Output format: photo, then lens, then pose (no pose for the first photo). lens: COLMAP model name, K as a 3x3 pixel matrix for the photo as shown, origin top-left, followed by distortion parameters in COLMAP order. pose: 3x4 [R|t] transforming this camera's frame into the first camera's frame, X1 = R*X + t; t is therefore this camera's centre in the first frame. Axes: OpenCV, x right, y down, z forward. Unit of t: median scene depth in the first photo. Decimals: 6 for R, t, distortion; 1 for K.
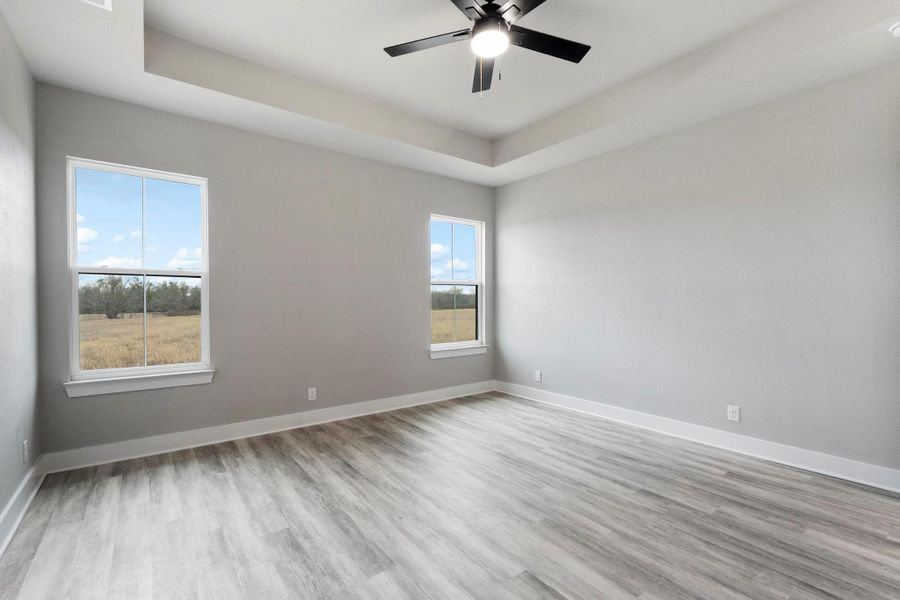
lens RADIAL K [[398.4, 0, 446.7], [0, 398.4, 302.4], [0, 0, 1]] dist [-0.003333, -0.000599]
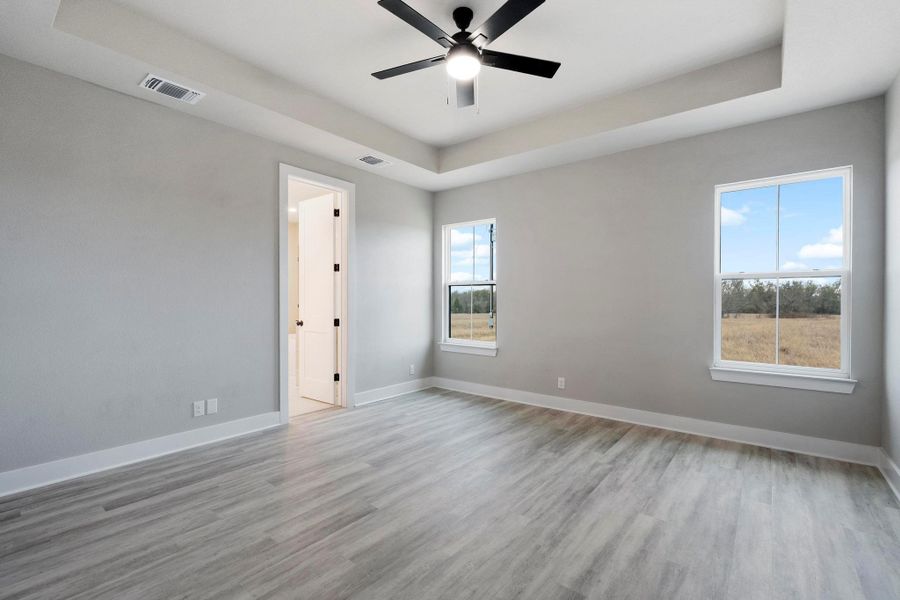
lens RADIAL K [[398.4, 0, 448.4], [0, 398.4, 298.3], [0, 0, 1]] dist [-0.003333, -0.000599]
pose [[0.246864, -0.003077, -0.969045, 0.733862], [-0.008826, 0.999946, -0.005423, -0.001496], [0.969010, 0.009892, 0.246823, 0.436819]]
